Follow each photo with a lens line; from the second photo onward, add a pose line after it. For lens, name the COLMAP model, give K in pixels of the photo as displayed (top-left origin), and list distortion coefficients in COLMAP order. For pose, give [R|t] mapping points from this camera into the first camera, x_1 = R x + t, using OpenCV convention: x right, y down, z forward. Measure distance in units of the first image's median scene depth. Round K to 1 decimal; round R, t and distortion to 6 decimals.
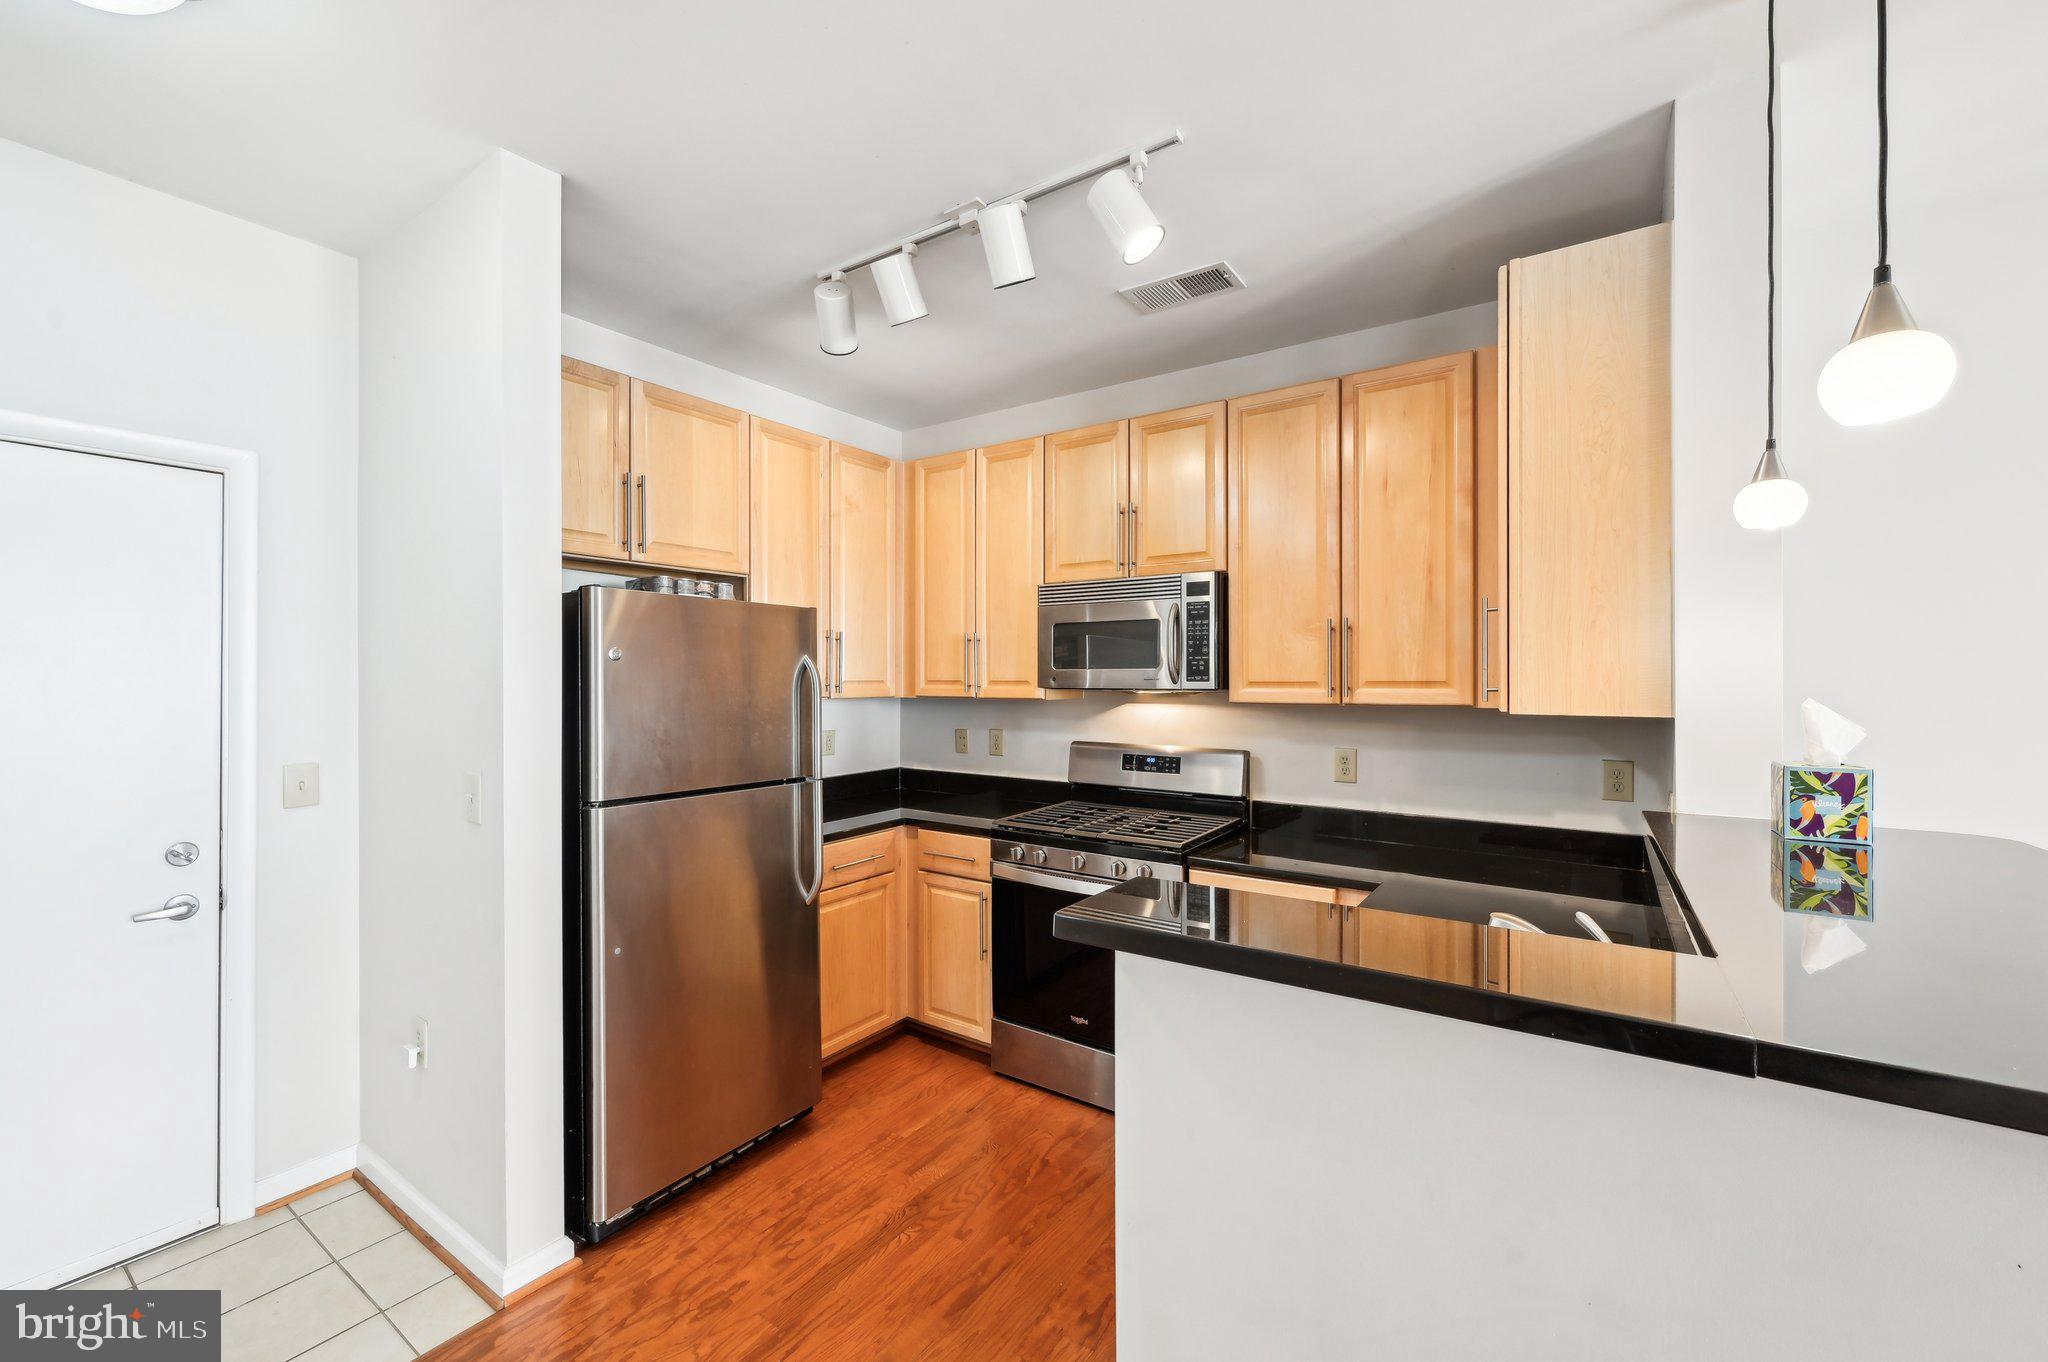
lens RADIAL K [[843.8, 0, 1029.2], [0, 843.8, 675.0], [0, 0, 1]] dist [0.000394, 0.000006]
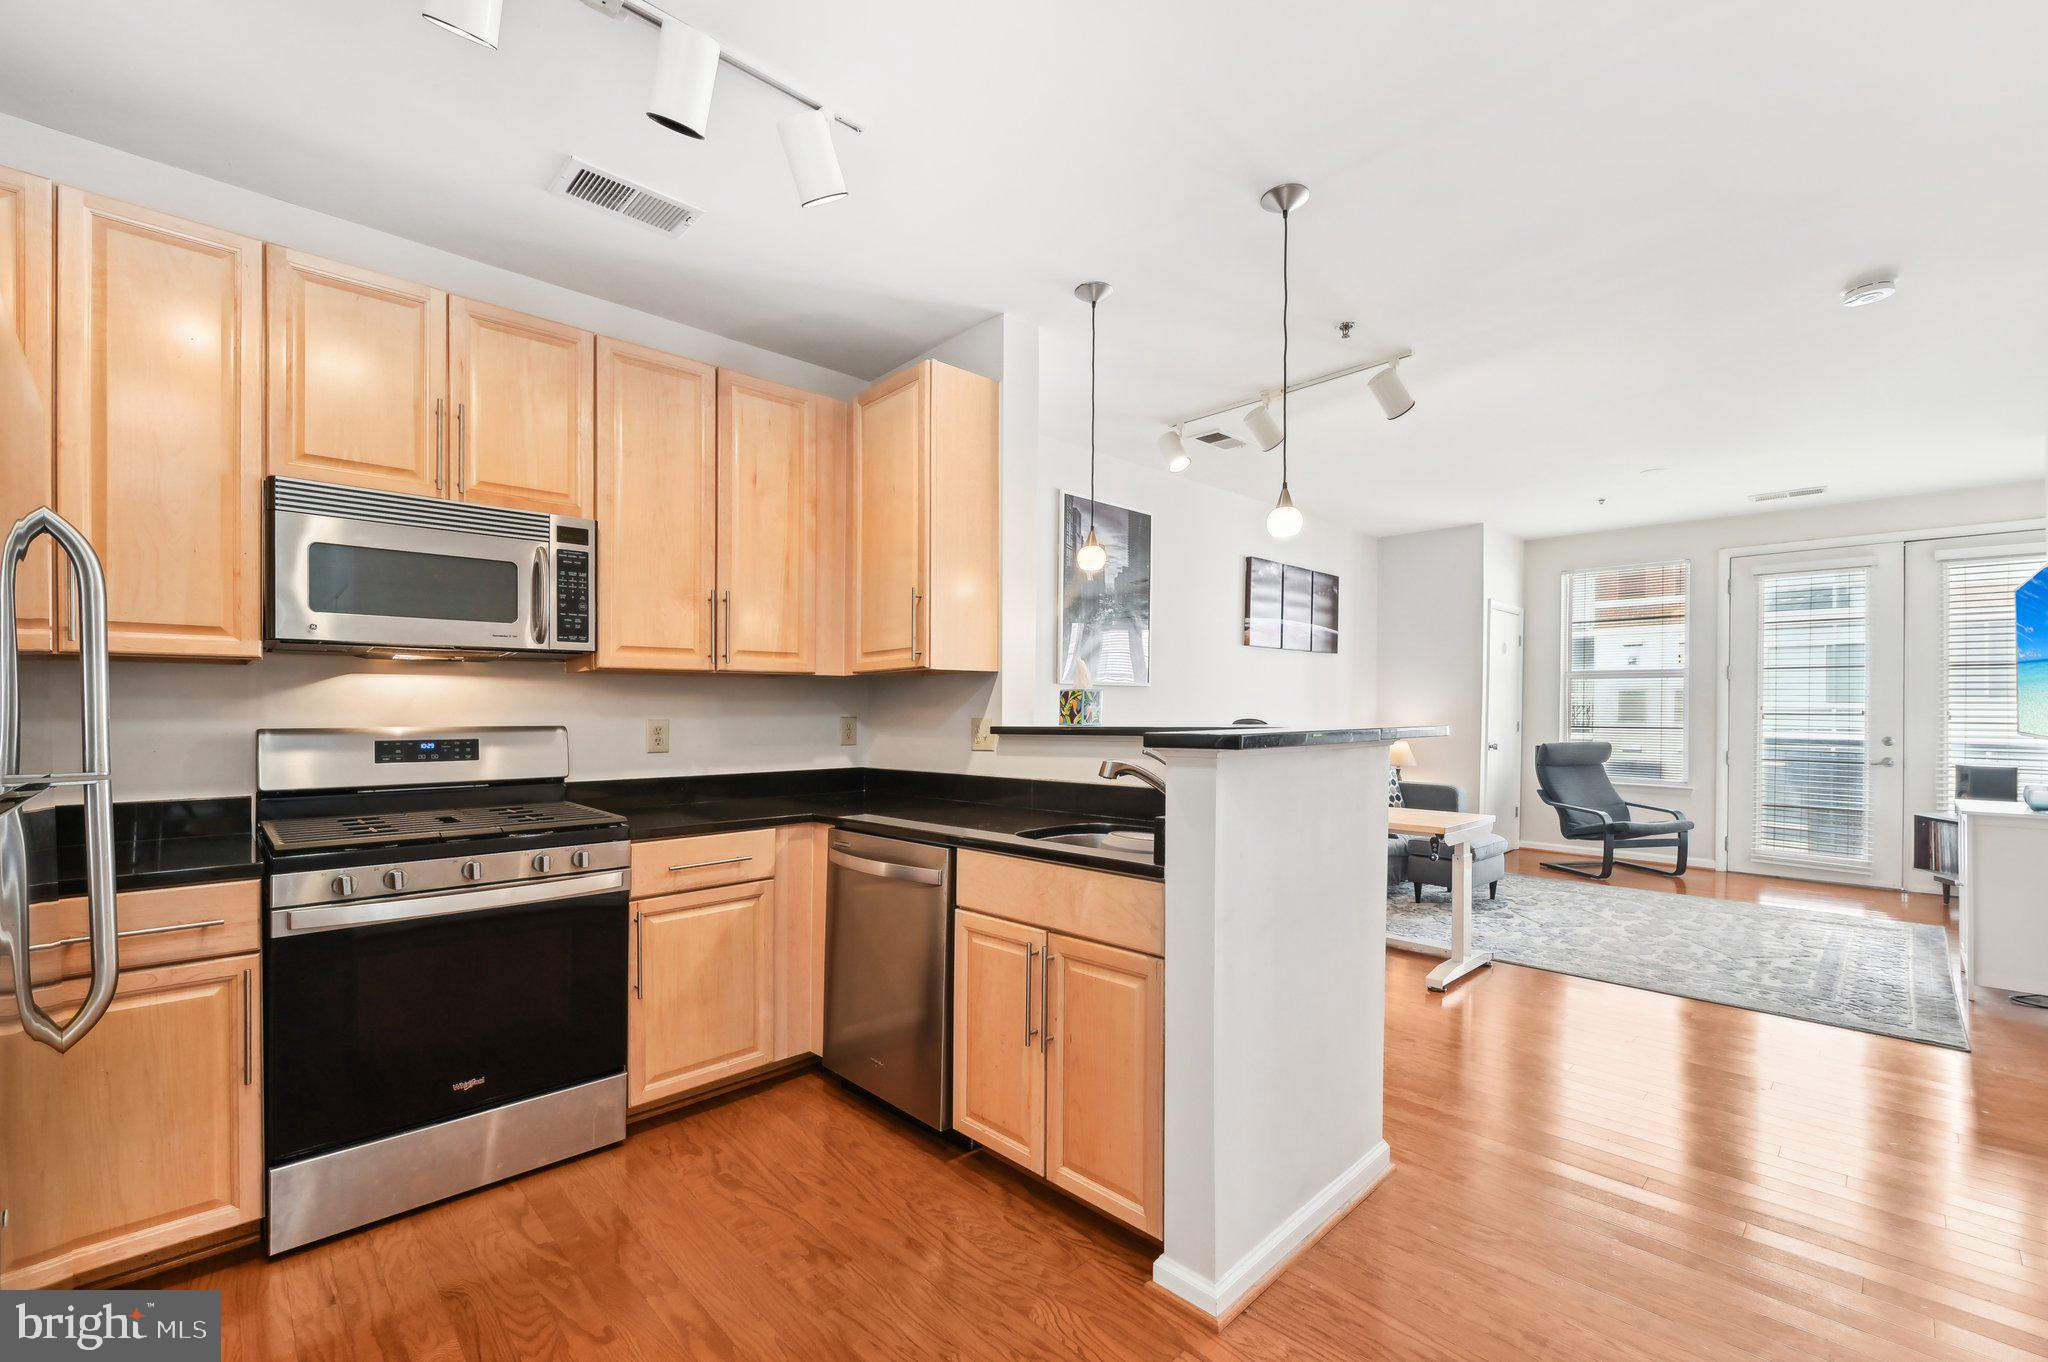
lens RADIAL K [[837.7, 0, 1027.0], [0, 837.7, 712.5], [0, 0, 1]] dist [0.000596, 0.000247]
pose [[0.215022, -0.004228, 0.976600, -0.541992], [-0.000143, 0.999990, 0.004361, 0.076416], [-0.976609, -0.001077, 0.215019, 0.352455]]
